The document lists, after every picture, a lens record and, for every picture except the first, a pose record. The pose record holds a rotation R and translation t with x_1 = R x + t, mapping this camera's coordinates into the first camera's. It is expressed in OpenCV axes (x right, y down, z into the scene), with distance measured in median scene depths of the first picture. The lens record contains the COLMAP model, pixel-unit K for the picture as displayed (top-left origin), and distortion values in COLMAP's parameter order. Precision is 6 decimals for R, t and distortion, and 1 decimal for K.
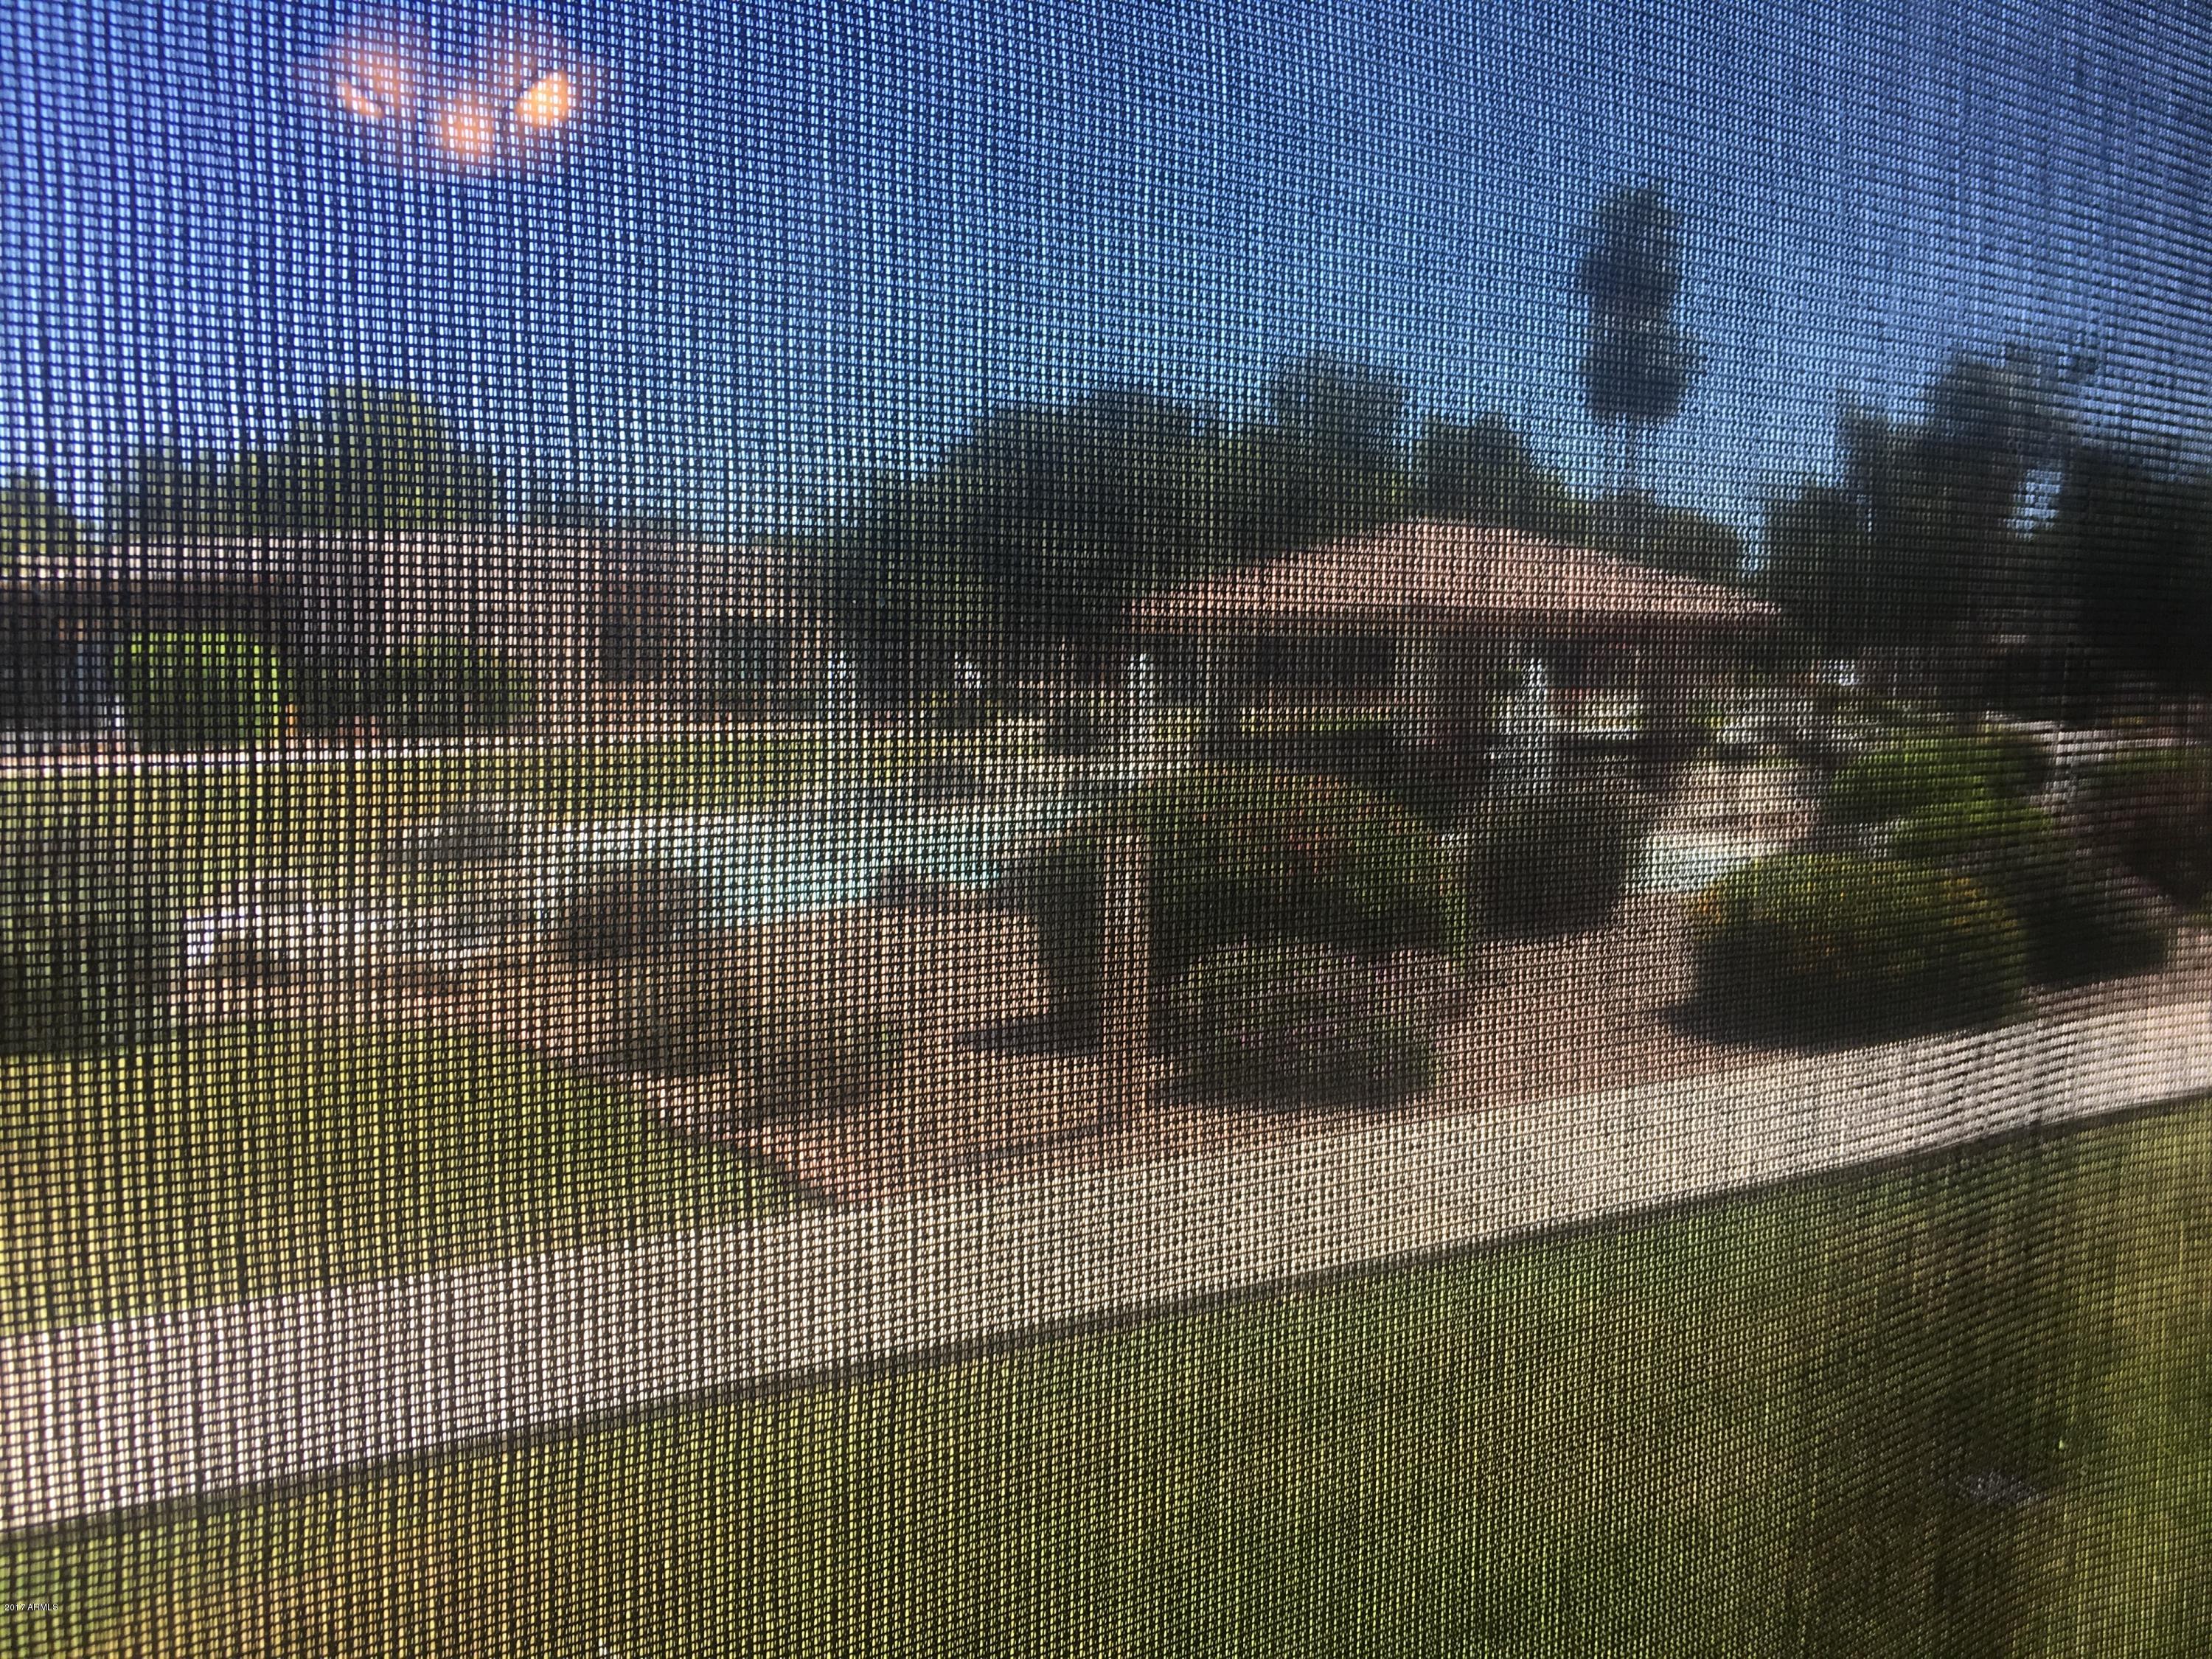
lens RADIAL K [[1869.5, 0, 1106.0], [0, 1869.5, 829.5], [0, 0, 1]] dist [0.089743, -0.136857]
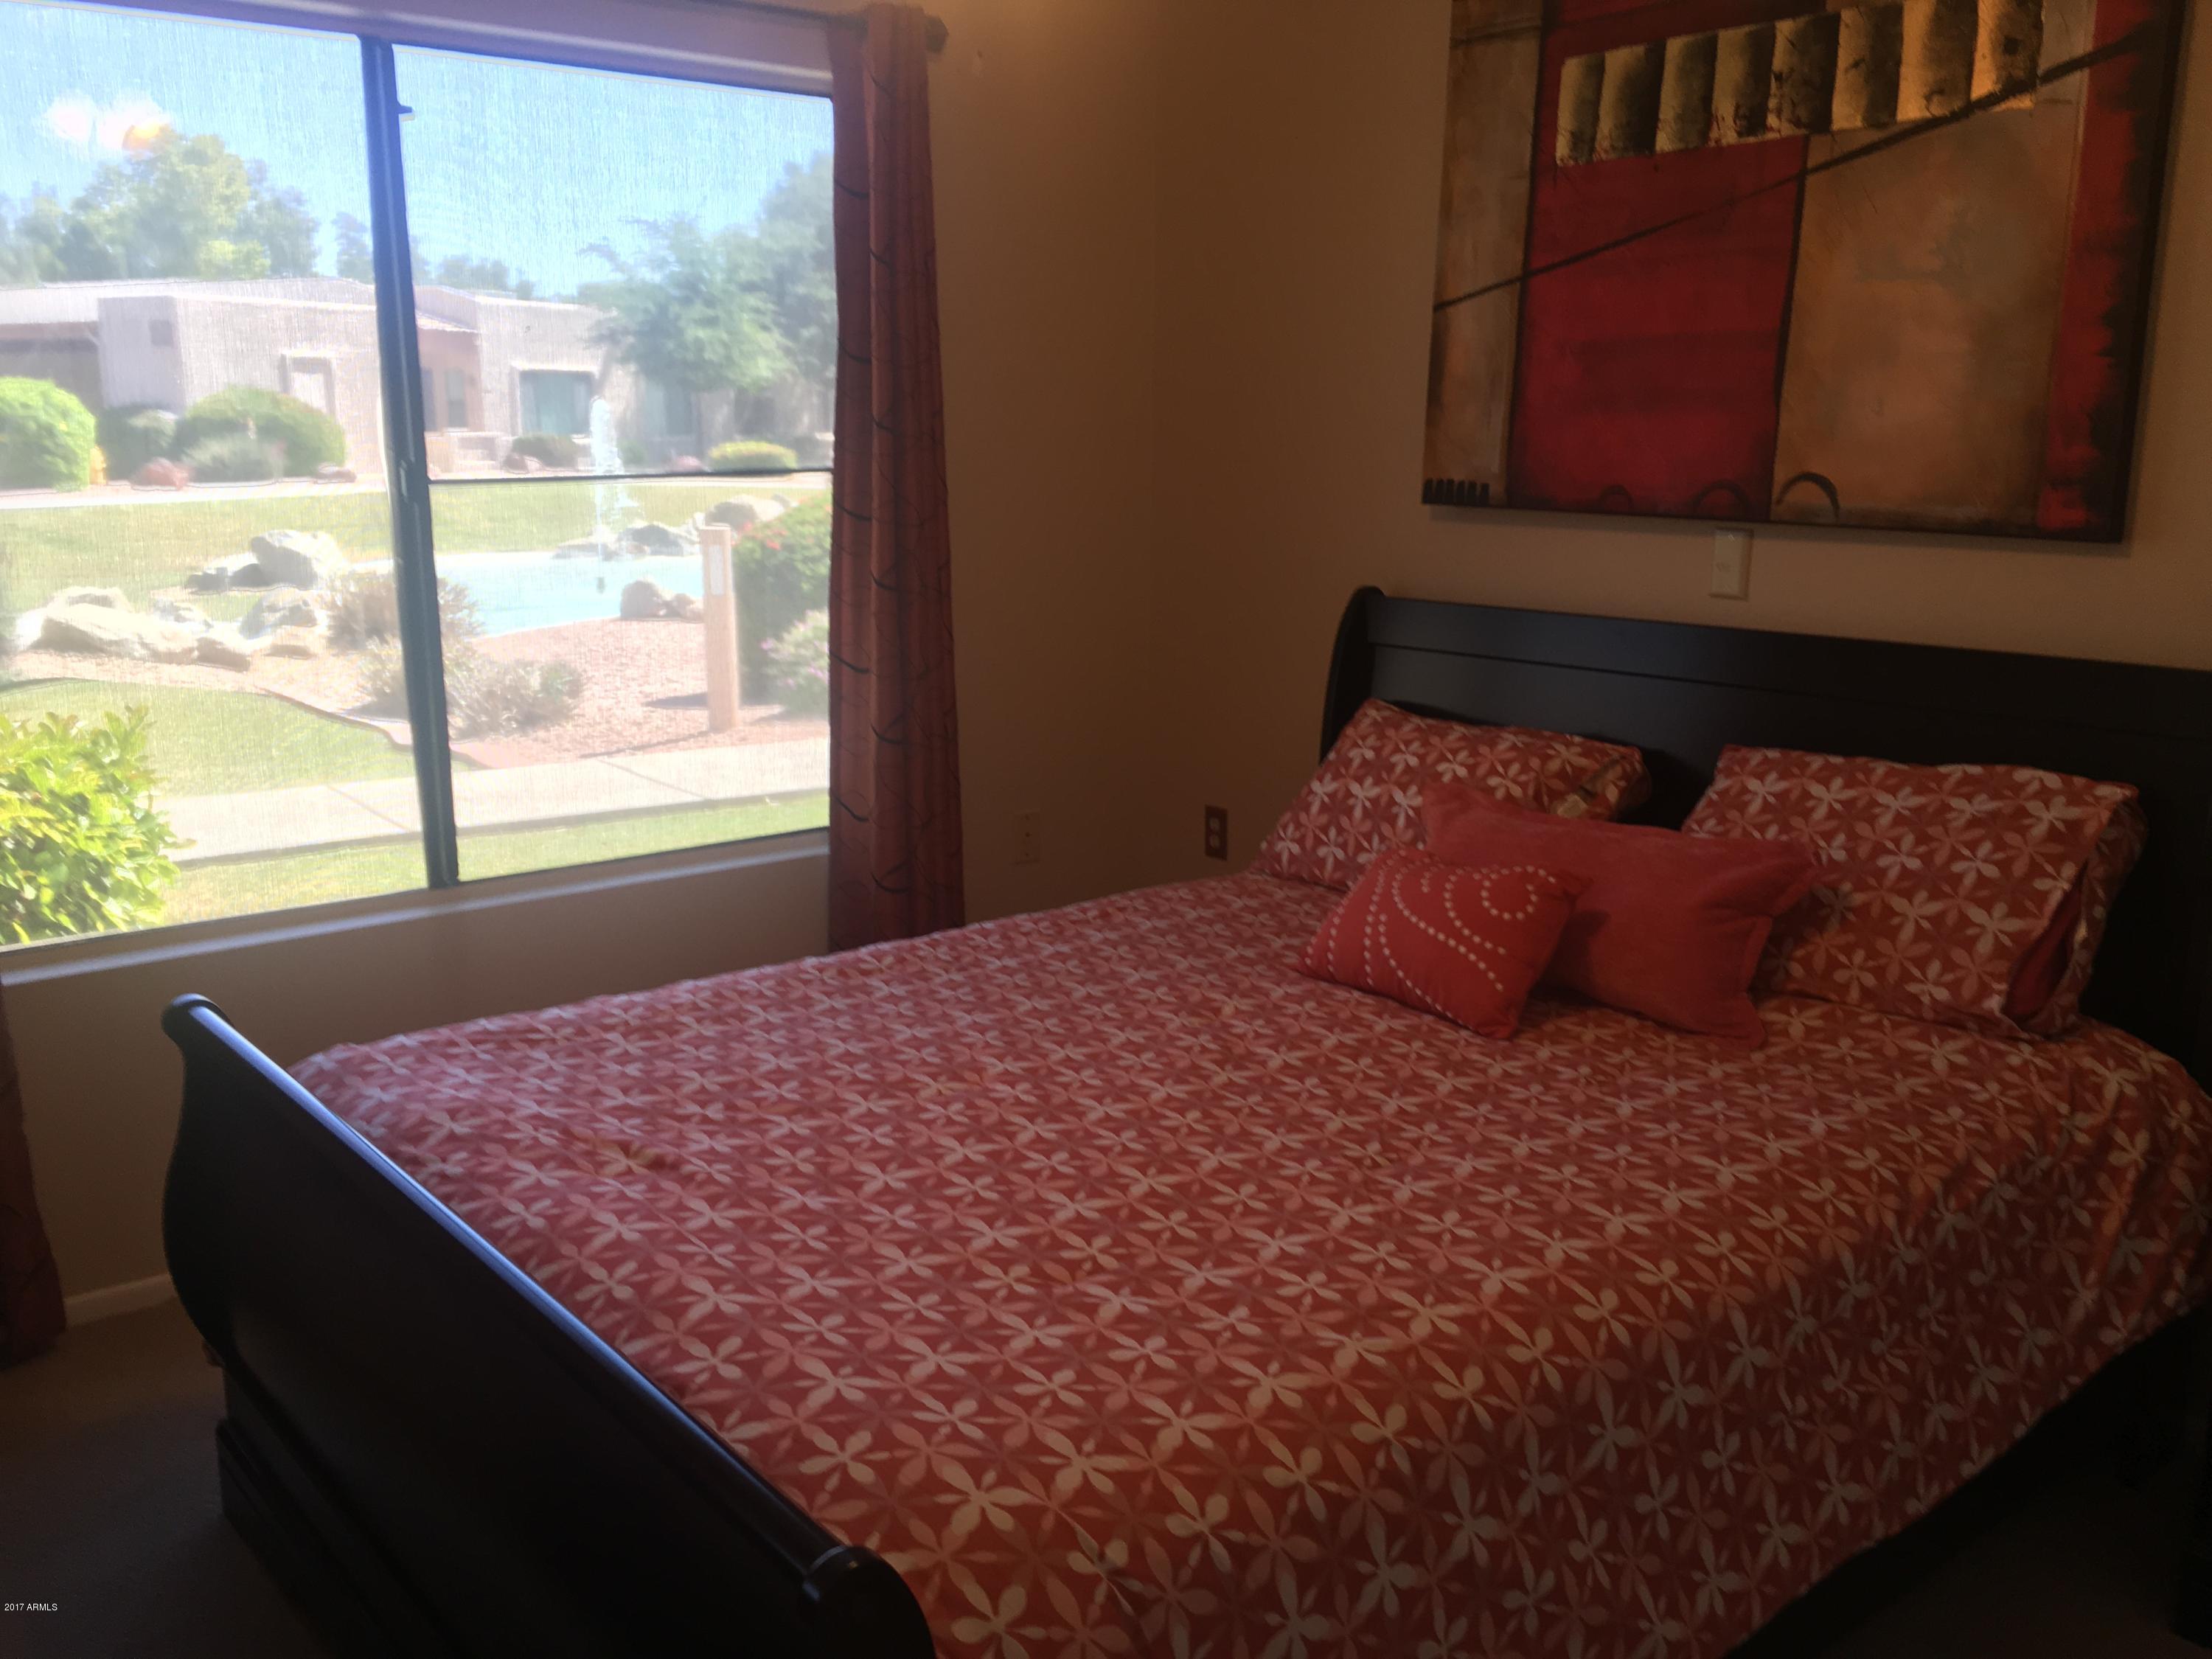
lens RADIAL K [[1952.9, 0, 1106.0], [0, 1952.9, 829.5], [0, 0, 1]] dist [-0.179427, 0.395095]
pose [[0.998057, -0.006905, 0.061929, 0.086364], [-0.000425, 0.993063, 0.117585, 0.027081], [-0.062311, -0.117383, 0.991130, -0.176211]]
